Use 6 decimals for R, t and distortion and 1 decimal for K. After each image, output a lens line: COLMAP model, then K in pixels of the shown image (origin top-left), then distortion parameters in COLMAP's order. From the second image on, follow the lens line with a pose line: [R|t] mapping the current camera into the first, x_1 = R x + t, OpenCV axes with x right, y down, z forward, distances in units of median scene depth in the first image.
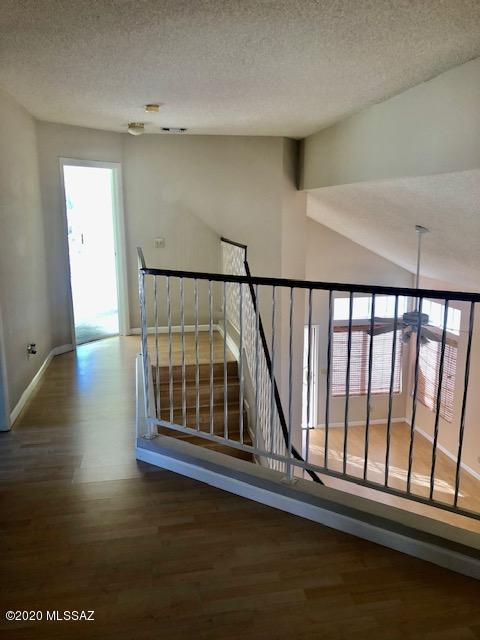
lens RADIAL K [[531.0, 0, 240.0], [0, 531.0, 320.0], [0, 0, 1]] dist [0.046428, -0.041318]
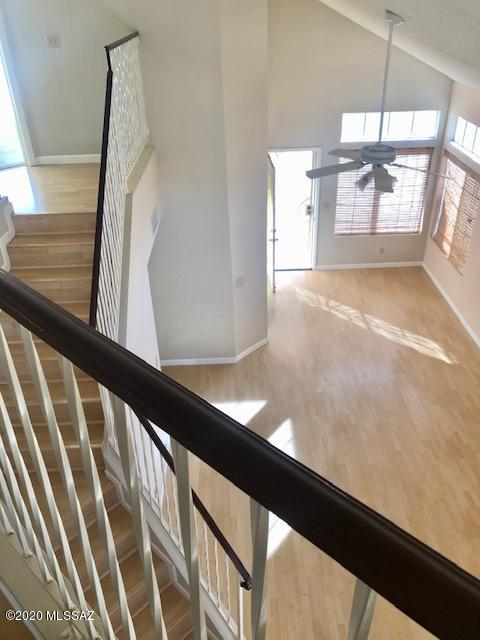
lens RADIAL K [[531.0, 0, 240.0], [0, 531.0, 320.0], [0, 0, 1]] dist [0.046428, -0.041318]
pose [[0.985968, 0.069399, -0.151823, 0.247403], [-0.012062, 0.936728, 0.349851, -0.041432], [0.166496, -0.343111, 0.924421, 0.196973]]
